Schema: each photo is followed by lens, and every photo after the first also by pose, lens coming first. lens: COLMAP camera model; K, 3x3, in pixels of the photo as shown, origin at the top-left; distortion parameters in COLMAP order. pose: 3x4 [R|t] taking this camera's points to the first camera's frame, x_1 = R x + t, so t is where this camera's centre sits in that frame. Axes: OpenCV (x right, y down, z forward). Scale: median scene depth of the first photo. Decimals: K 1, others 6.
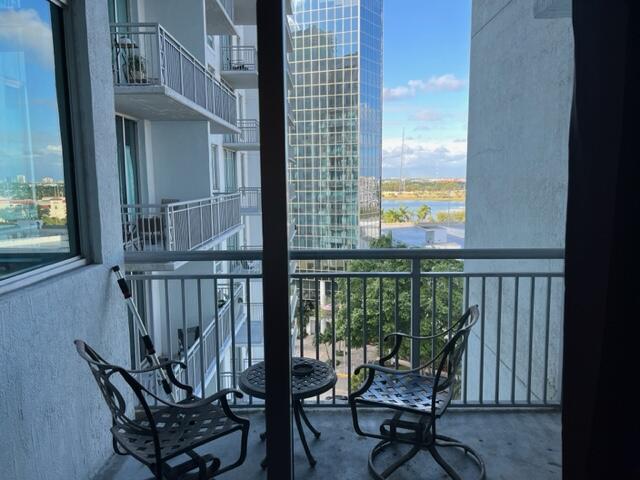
lens RADIAL K [[476.1, 0, 320.0], [0, 476.1, 240.0], [0, 0, 1]] dist [0.053321, -0.073727]
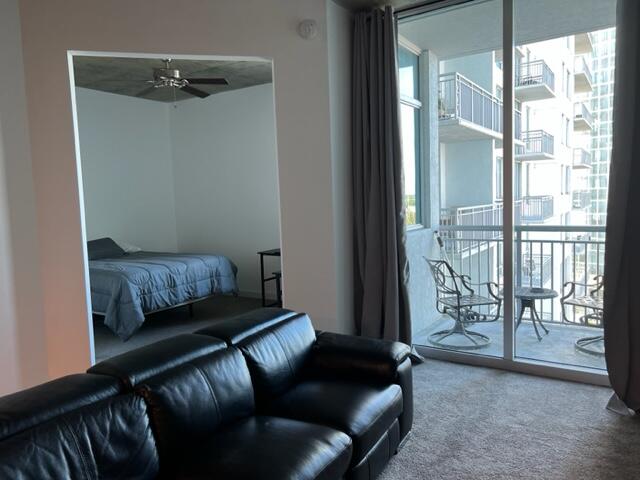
lens RADIAL K [[476.1, 0, 320.0], [0, 476.1, 240.0], [0, 0, 1]] dist [0.053321, -0.073727]
pose [[0.838485, 0.025691, -0.544319, 0.077452], [-0.039969, 0.999097, -0.014414, 0.044088], [0.543457, 0.033842, 0.838755, -0.286503]]
